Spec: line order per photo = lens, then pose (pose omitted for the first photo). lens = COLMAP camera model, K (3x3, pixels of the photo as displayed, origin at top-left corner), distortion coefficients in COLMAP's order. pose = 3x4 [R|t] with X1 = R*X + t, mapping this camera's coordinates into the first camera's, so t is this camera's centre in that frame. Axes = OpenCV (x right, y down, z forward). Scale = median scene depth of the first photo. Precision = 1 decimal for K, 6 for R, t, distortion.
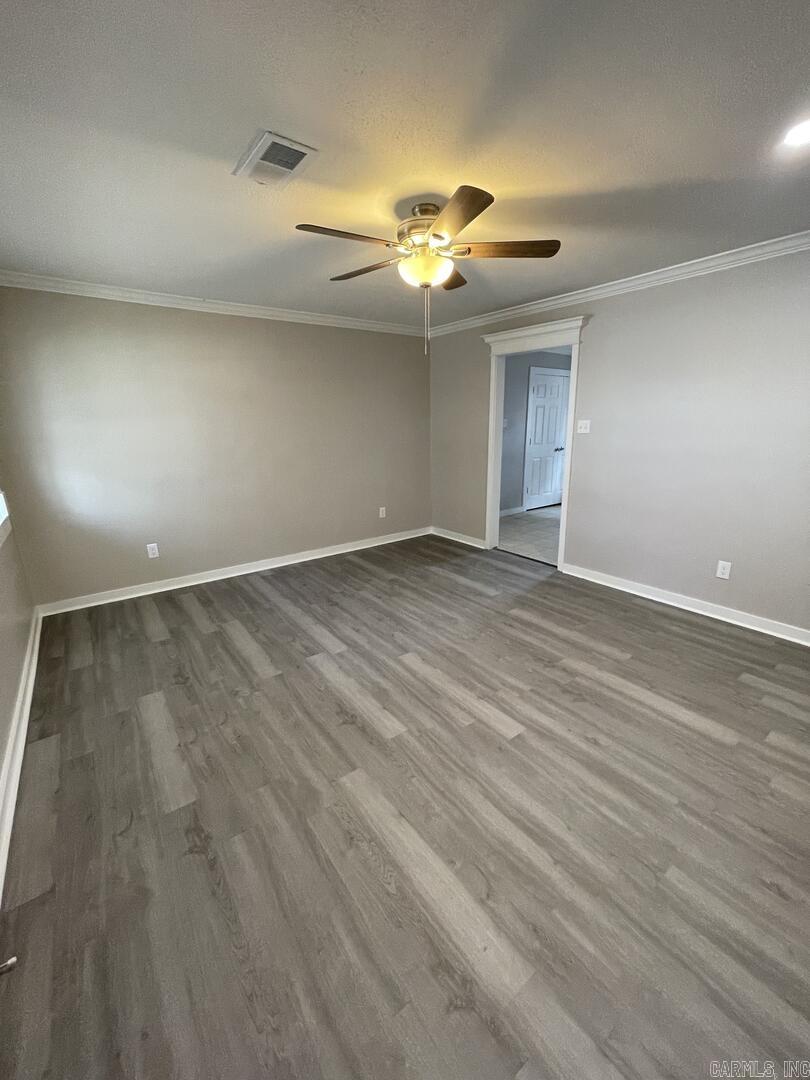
lens RADIAL K [[435.1, 0, 405.4], [0, 435.1, 540.0], [0, 0, 1]] dist [0.000720, 0.000068]
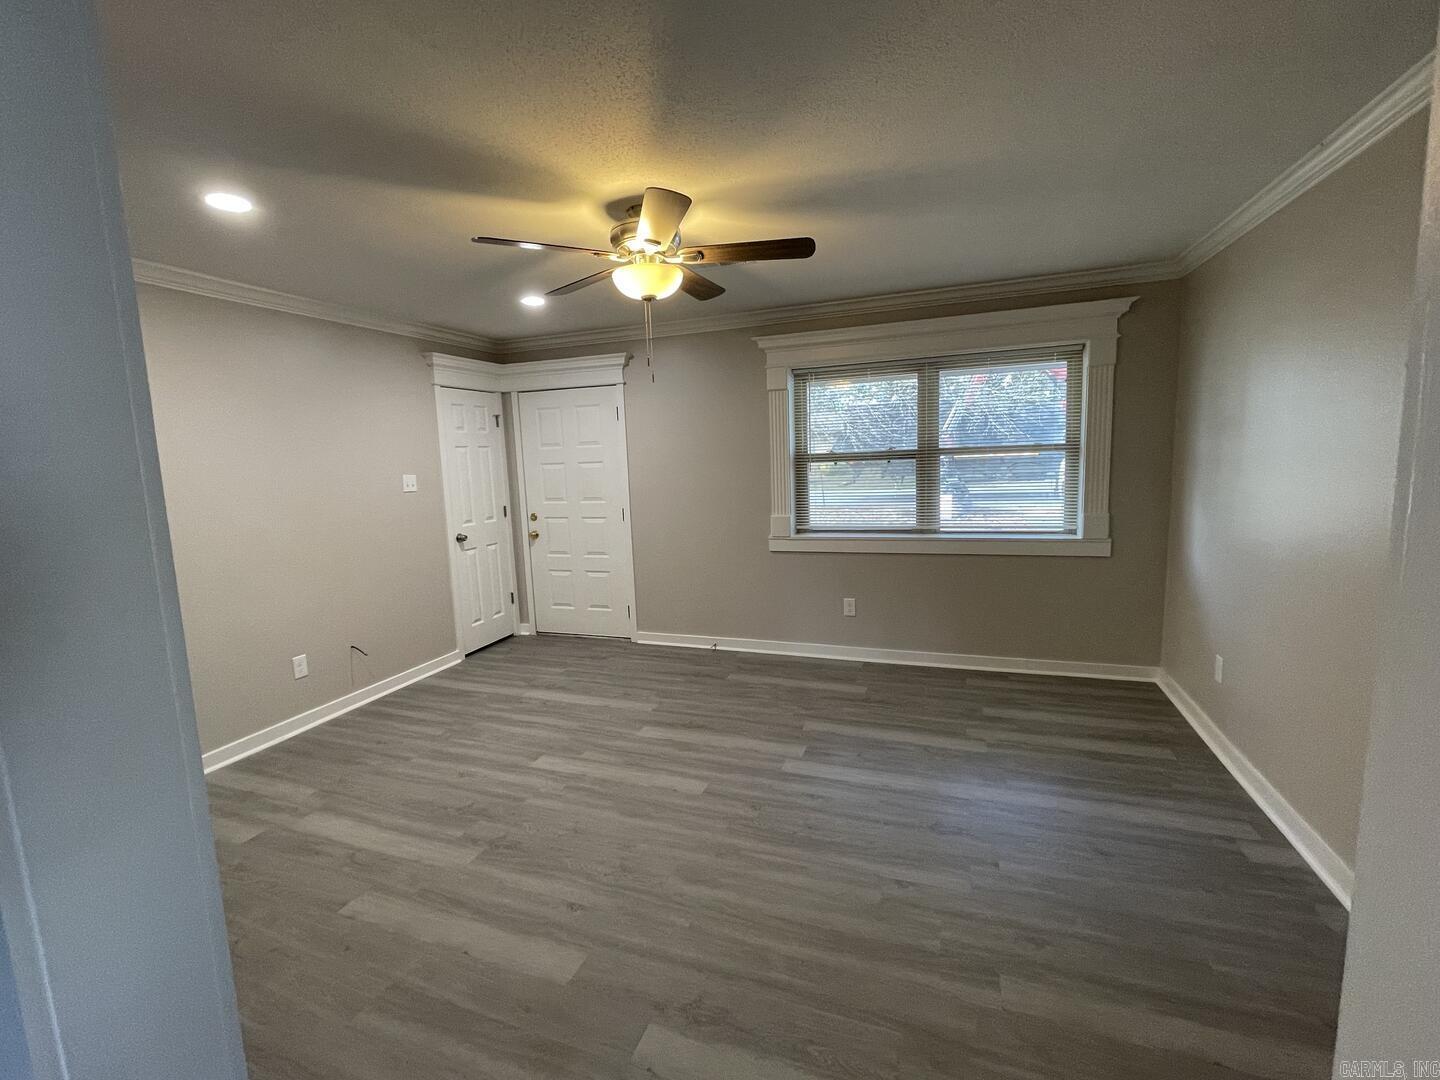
lens RADIAL K [[624.1, 0, 719.0], [0, 624.1, 547.5], [0, 0, 1]] dist [-0.001371, -0.000336]
pose [[-0.833840, 0.132652, -0.535831, 0.546248], [-0.097403, 0.920108, 0.379359, -0.559451], [0.543345, 0.368516, -0.754302, 1.895268]]
